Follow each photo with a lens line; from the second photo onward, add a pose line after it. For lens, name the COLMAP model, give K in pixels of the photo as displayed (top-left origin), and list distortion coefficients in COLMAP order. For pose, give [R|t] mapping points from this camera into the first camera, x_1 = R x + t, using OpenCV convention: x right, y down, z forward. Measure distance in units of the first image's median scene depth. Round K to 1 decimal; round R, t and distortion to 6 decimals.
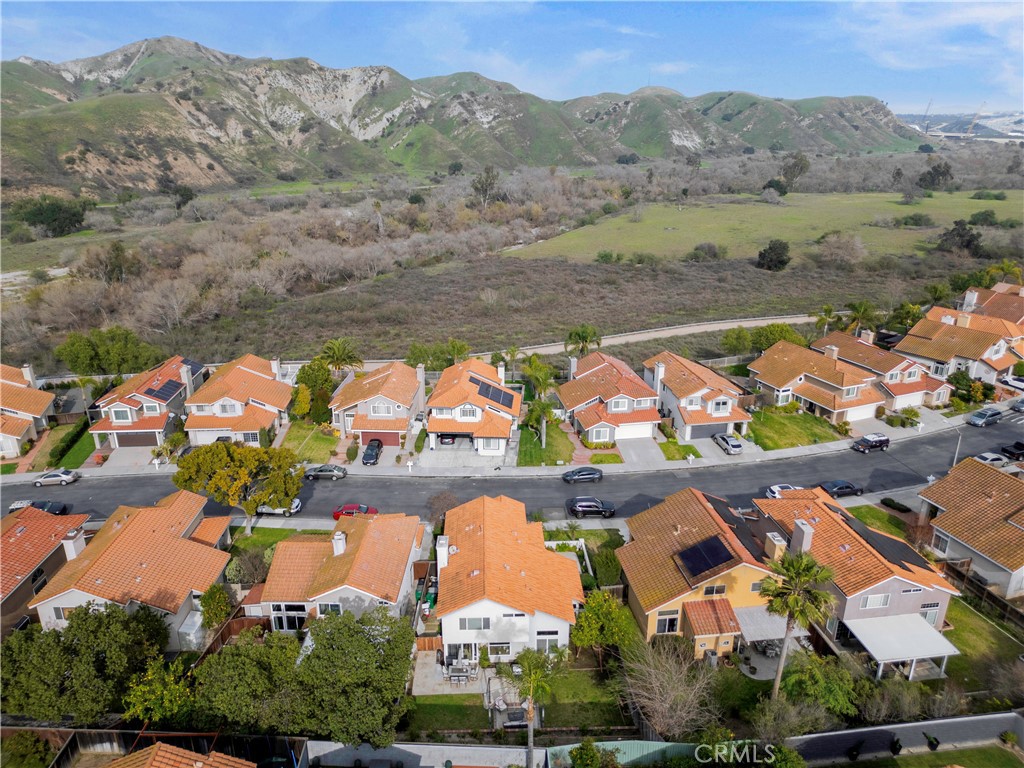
lens RADIAL K [[712.1, 0, 512.0], [0, 712.1, 384.0], [0, 0, 1]] dist [0.056849, -0.065049]
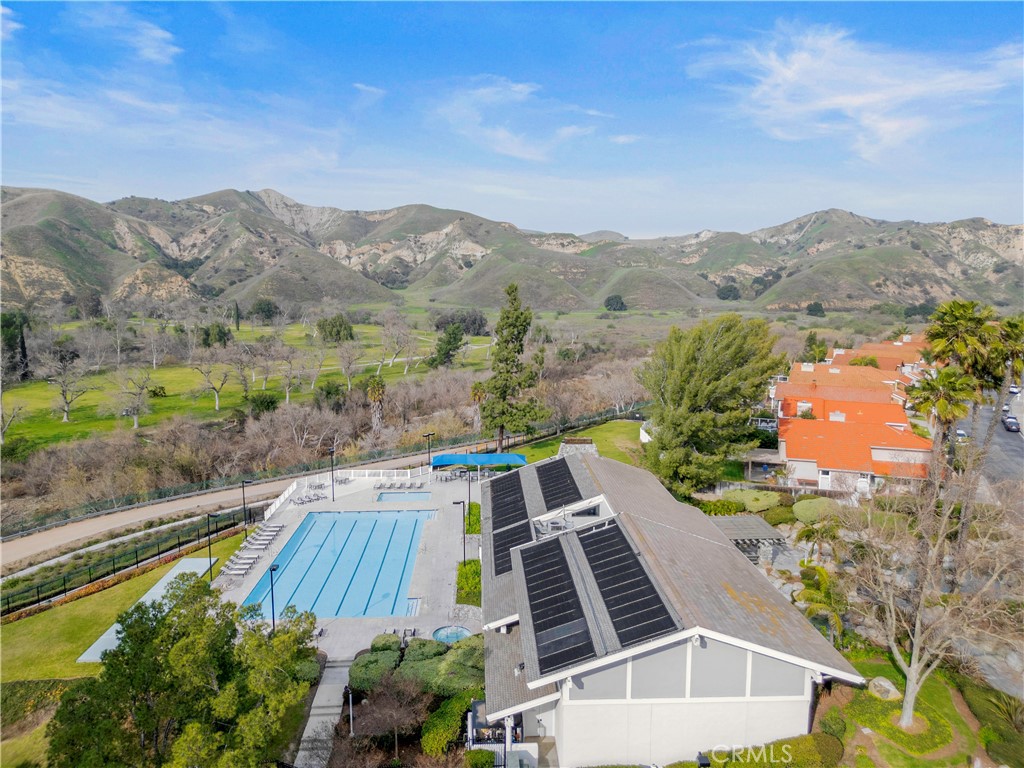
lens RADIAL K [[712.1, 0, 512.0], [0, 712.1, 384.0], [0, 0, 1]] dist [0.056849, -0.065049]
pose [[0.789377, 0.088381, -0.607514, -0.184003], [-0.212057, 0.967926, -0.134723, 0.181025], [0.576122, 0.235175, 0.782800, -0.411135]]
